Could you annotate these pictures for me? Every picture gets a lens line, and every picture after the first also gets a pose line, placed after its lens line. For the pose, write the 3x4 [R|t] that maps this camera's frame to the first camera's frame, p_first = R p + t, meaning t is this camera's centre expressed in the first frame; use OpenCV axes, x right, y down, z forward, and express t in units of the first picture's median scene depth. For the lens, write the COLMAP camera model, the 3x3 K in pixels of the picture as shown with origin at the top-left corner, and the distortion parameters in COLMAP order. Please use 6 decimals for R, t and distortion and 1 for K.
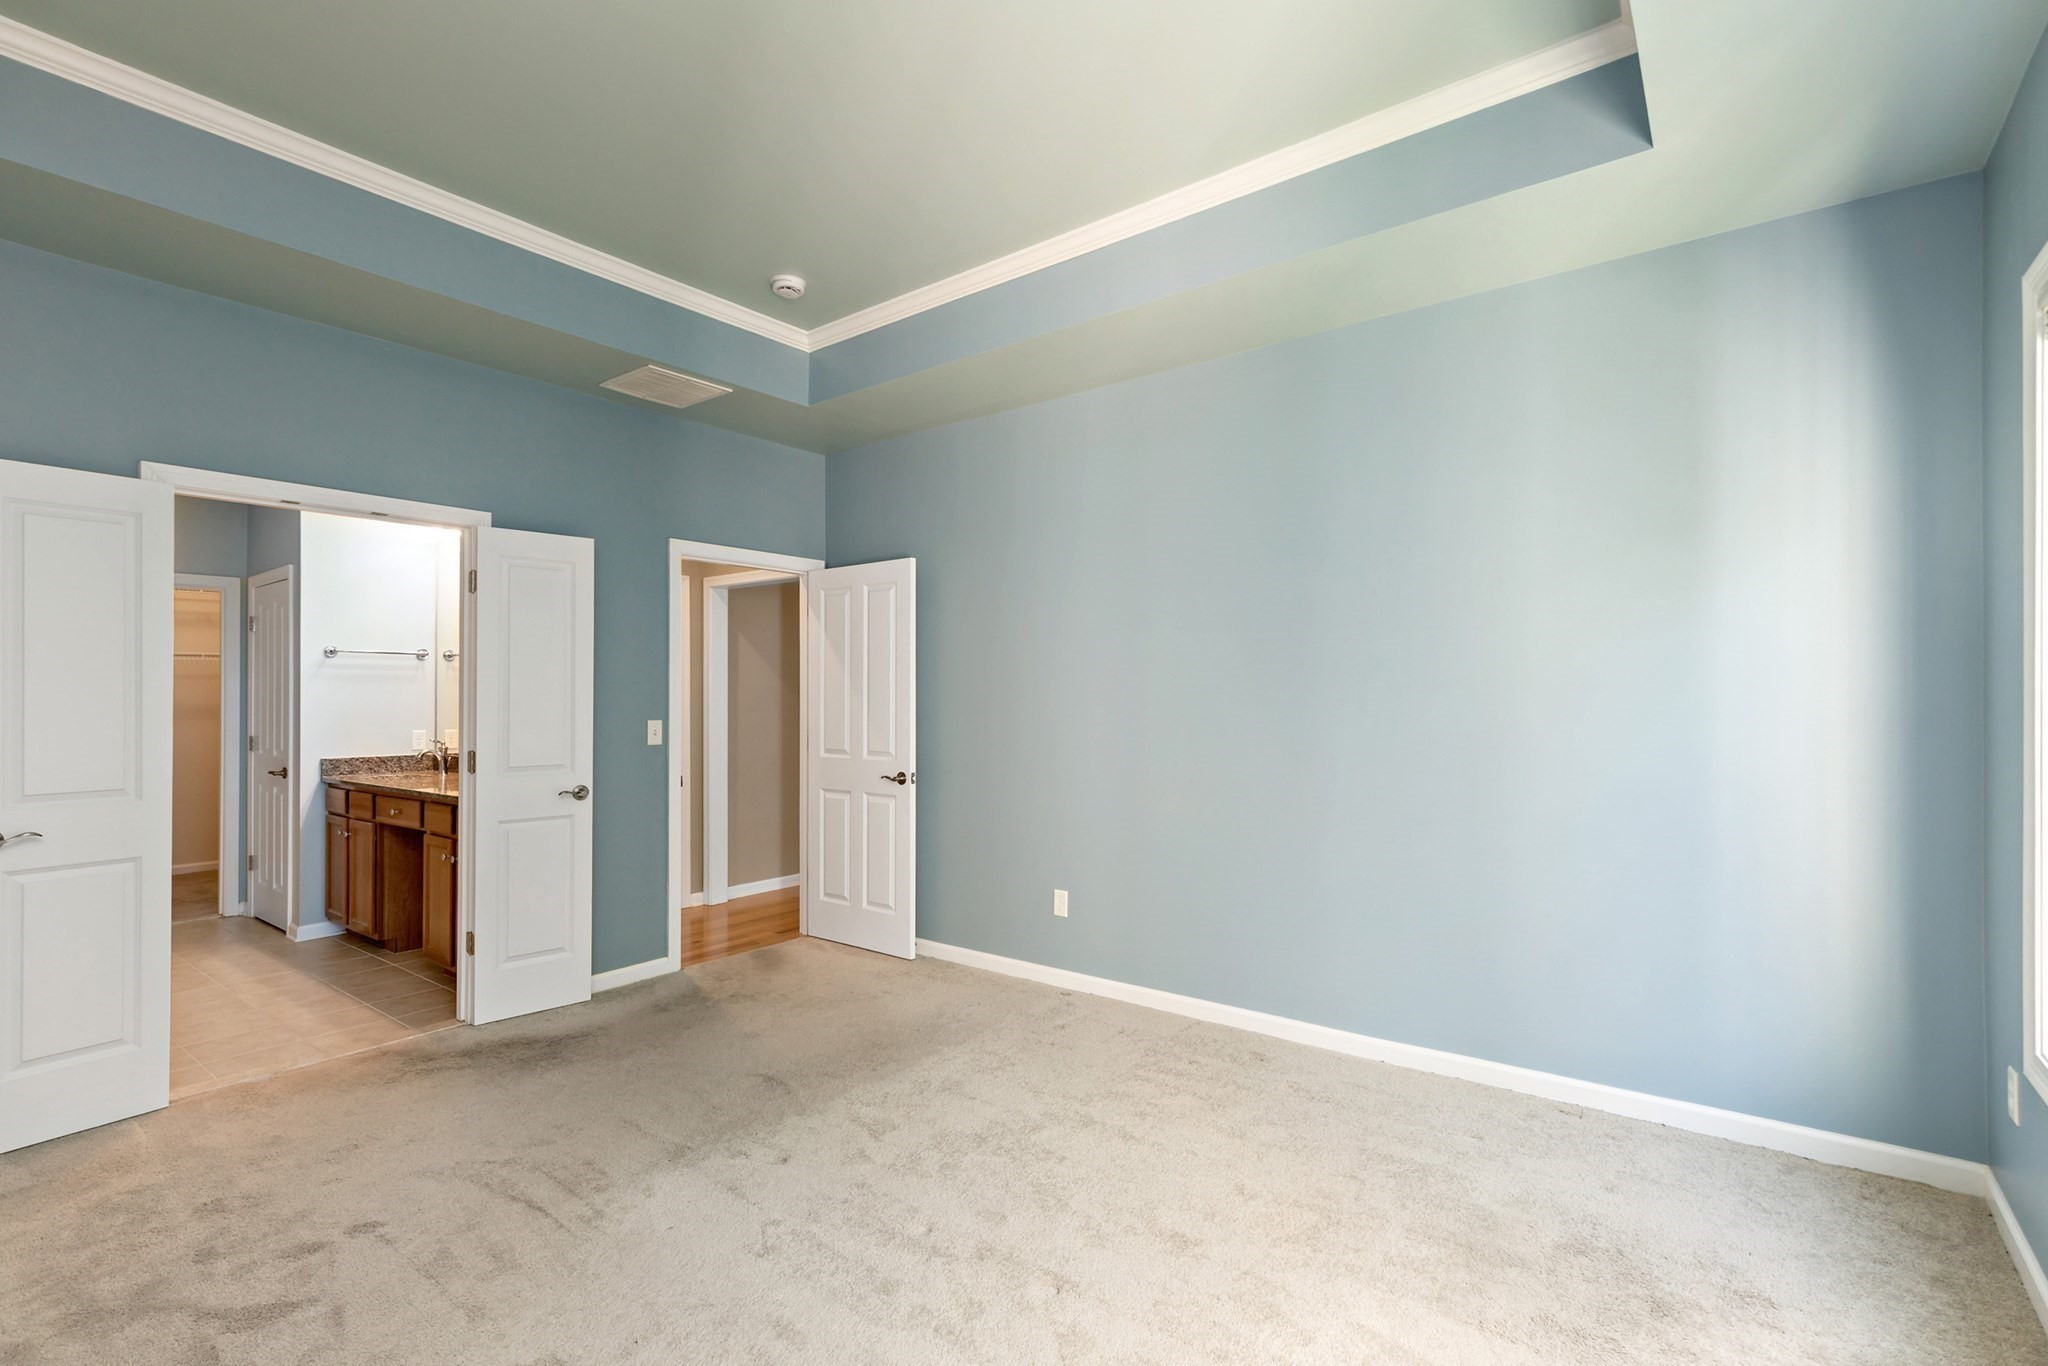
lens RADIAL K [[926.5, 0, 1029.0], [0, 926.5, 701.8], [0, 0, 1]] dist [0.009613, -0.001702]
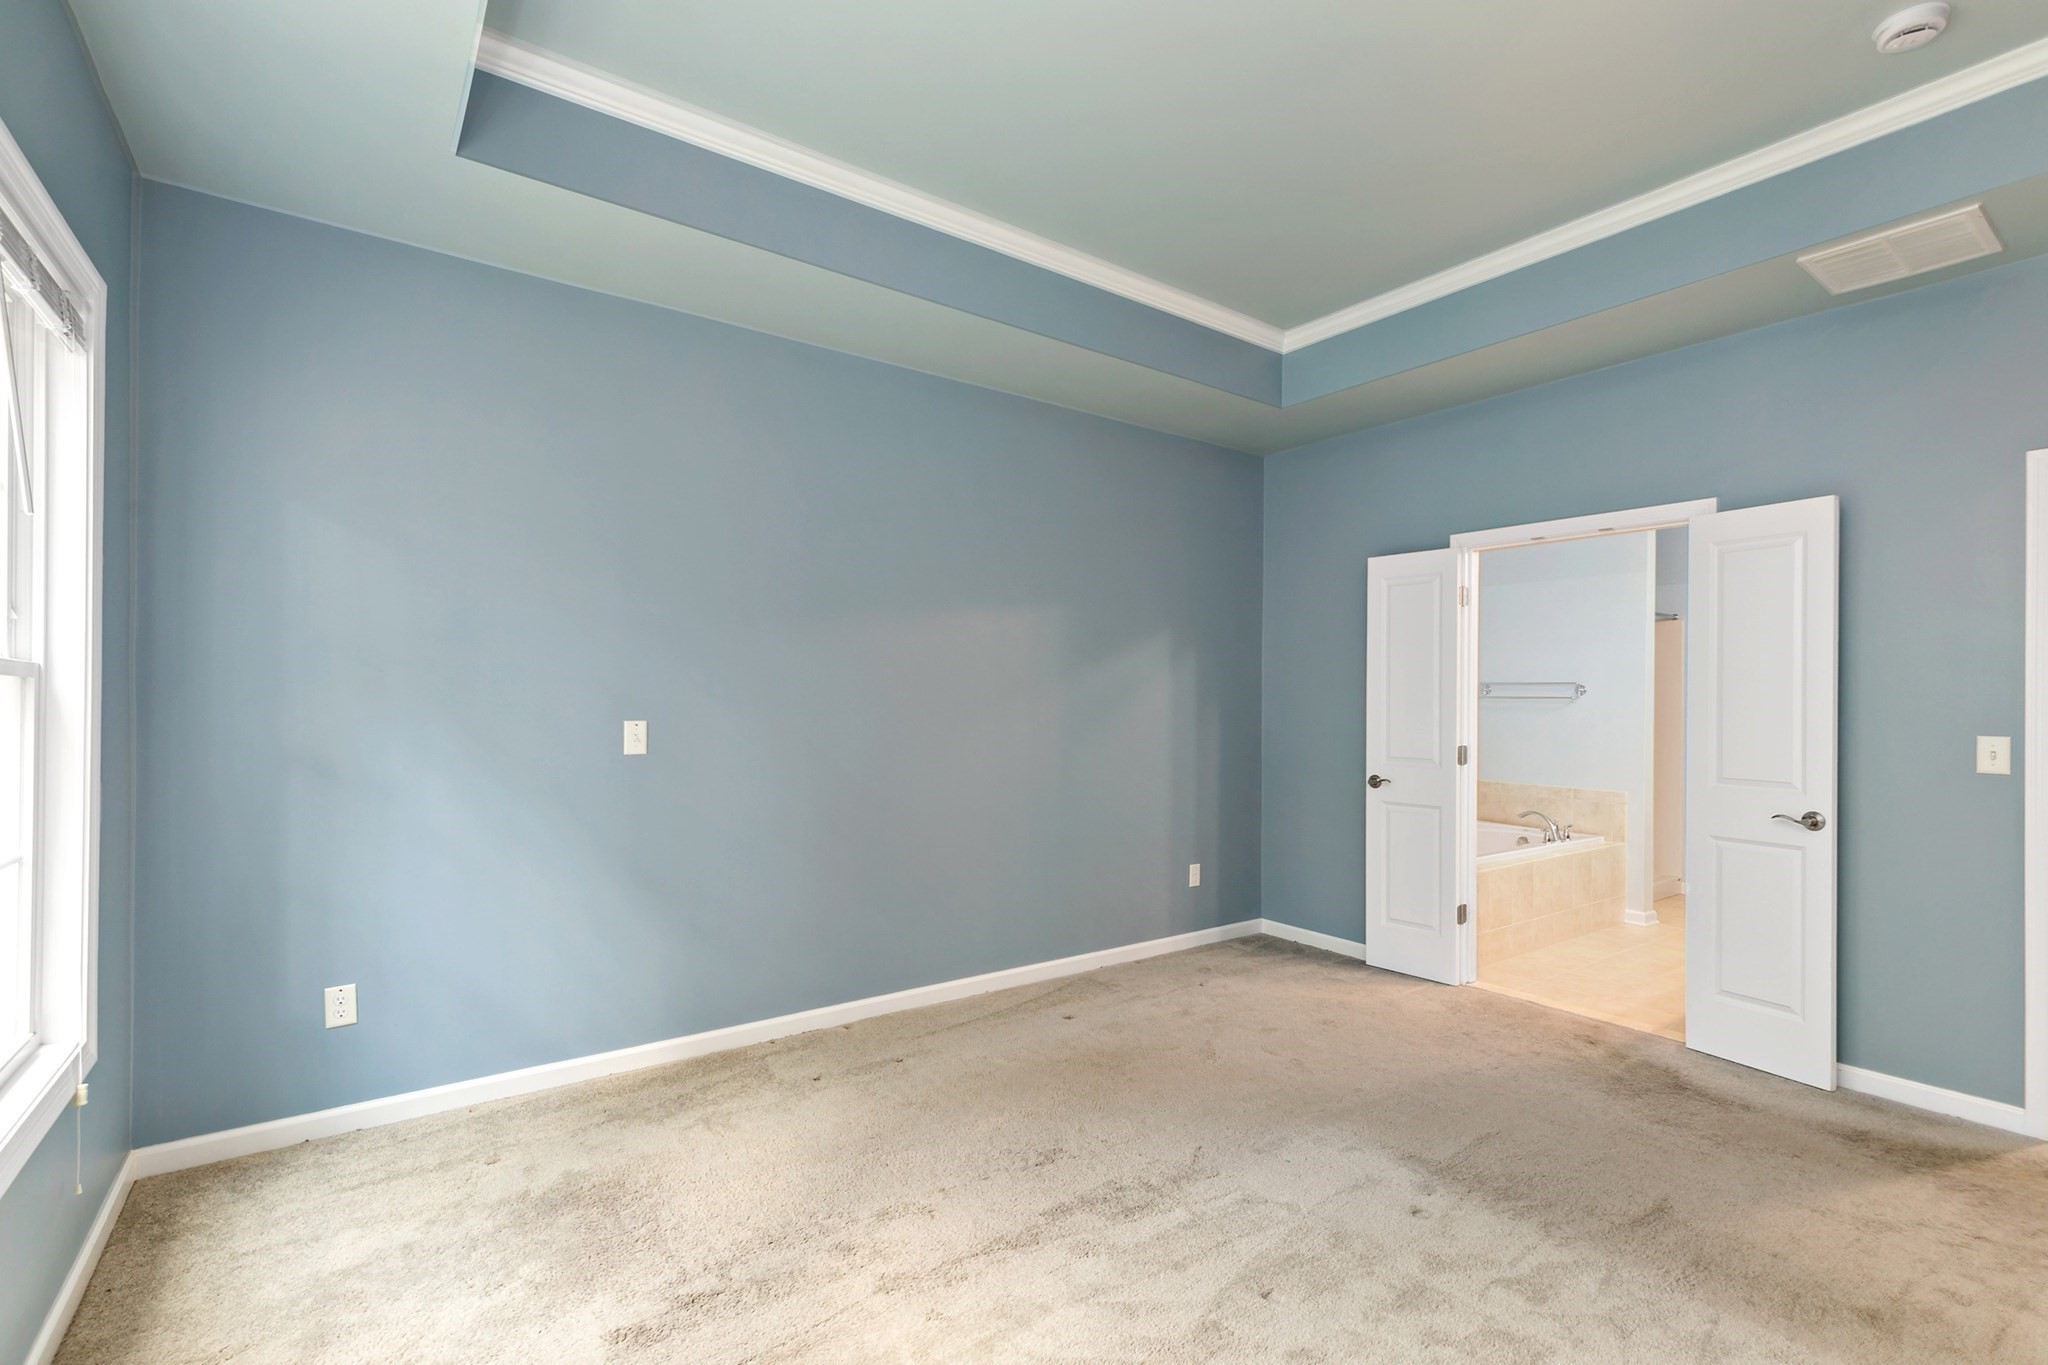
lens RADIAL K [[926.5, 0, 1041.2], [0, 926.5, 694.9], [0, 0, 1]] dist [0.009613, -0.001702]
pose [[-0.268365, 0.000085, -0.963317, 0.355028], [-0.008318, 0.999963, 0.002405, -0.004648], [0.963281, 0.008658, -0.268355, 0.448017]]
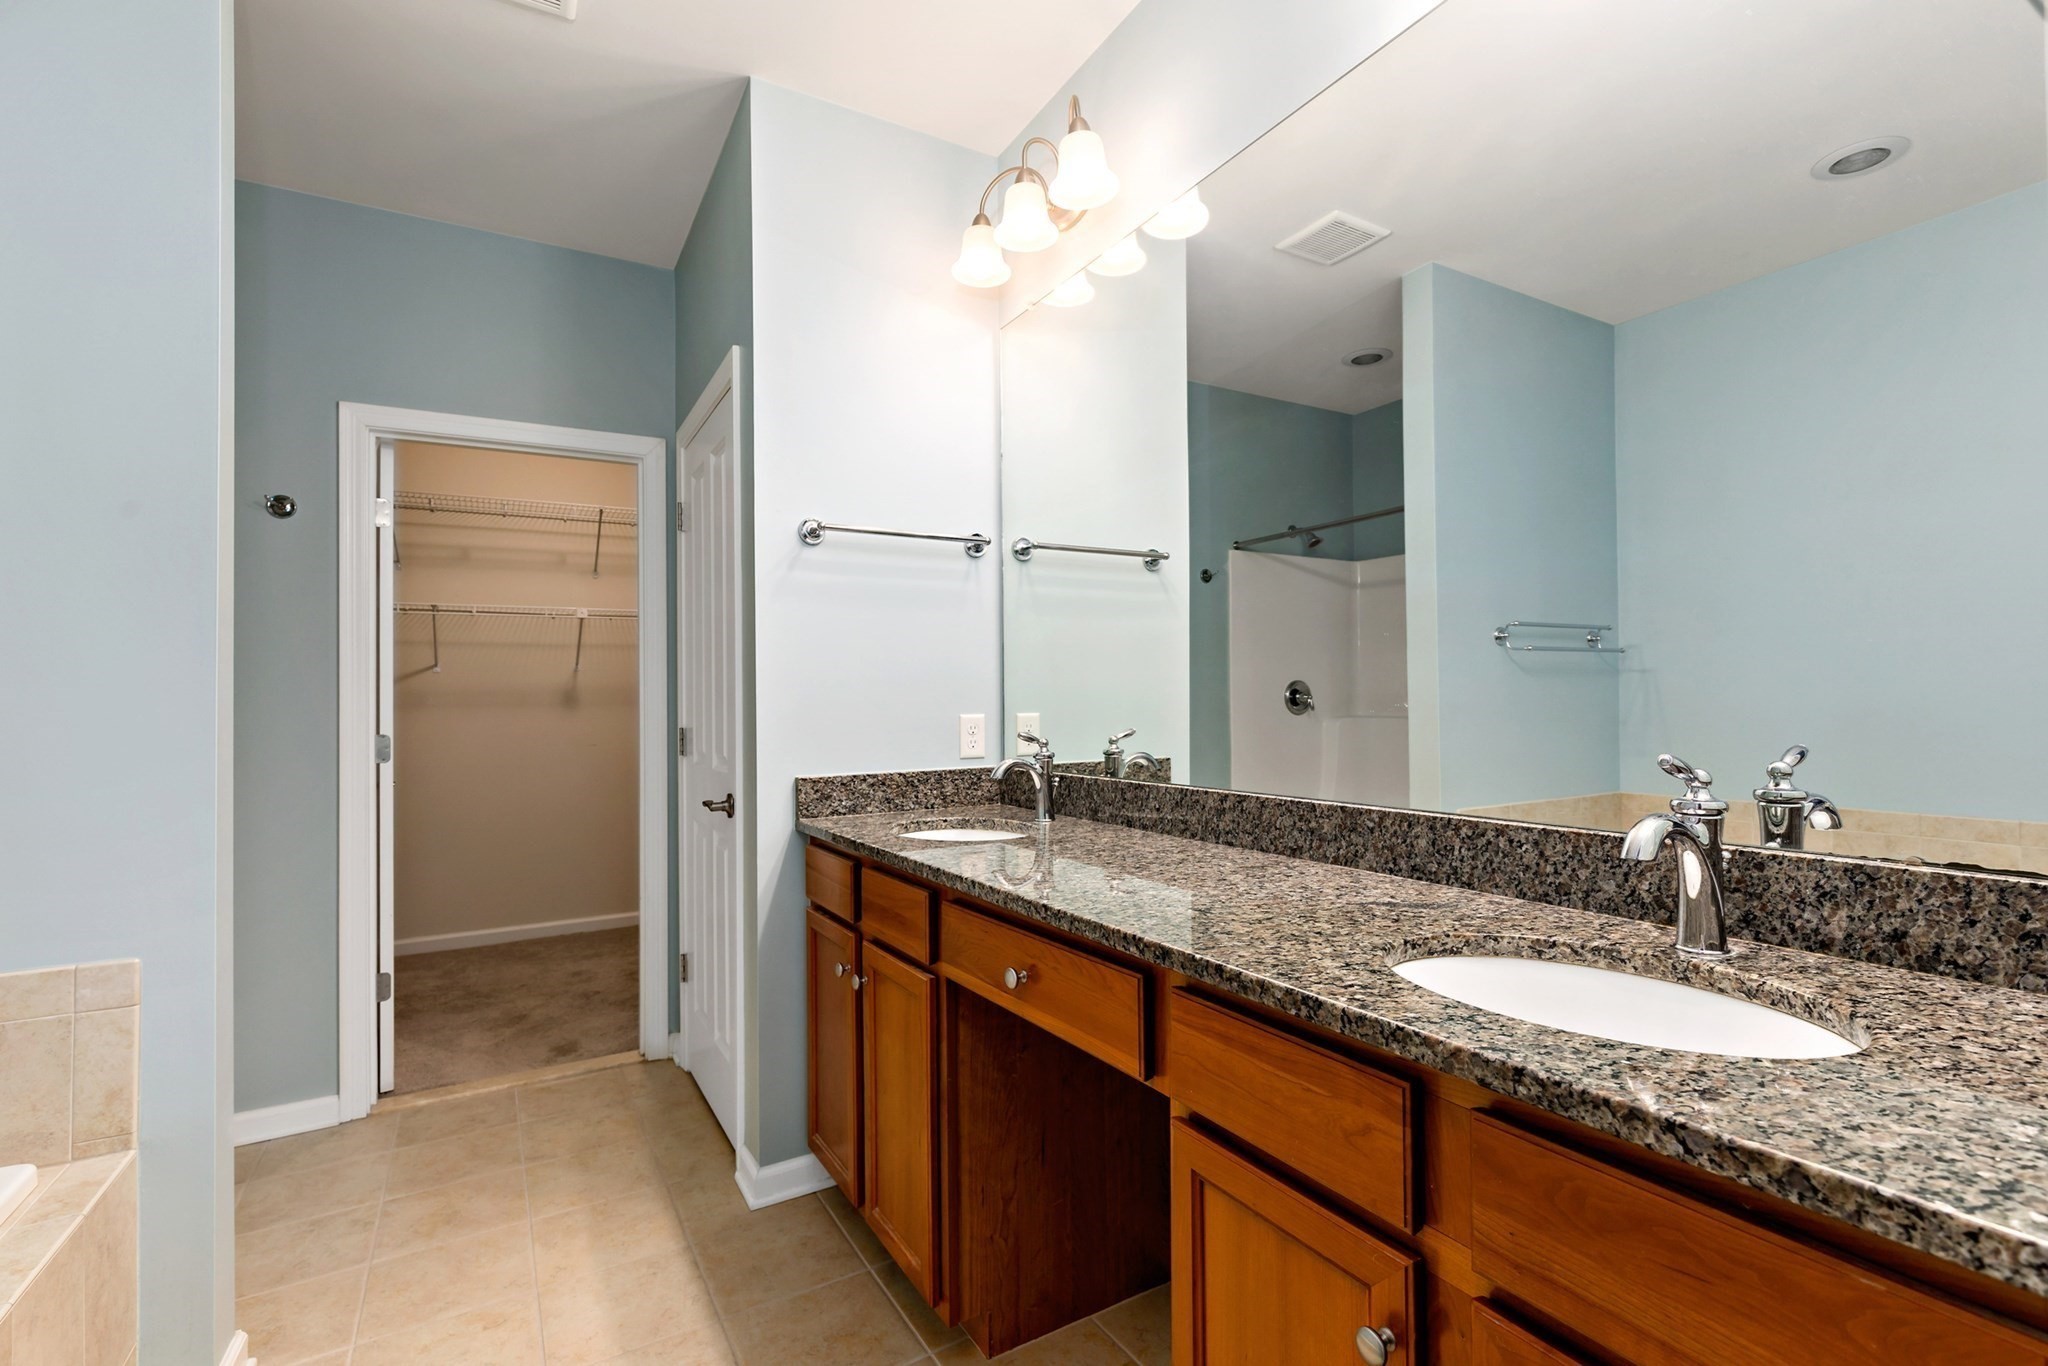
lens RADIAL K [[926.5, 0, 1025.6], [0, 926.5, 692.1], [0, 0, 1]] dist [0.009613, -0.001702]
pose [[0.927220, -0.014937, -0.374218, -0.504161], [0.011056, 0.999861, -0.012515, 0.027995], [0.374353, 0.007467, 0.927256, 0.646071]]
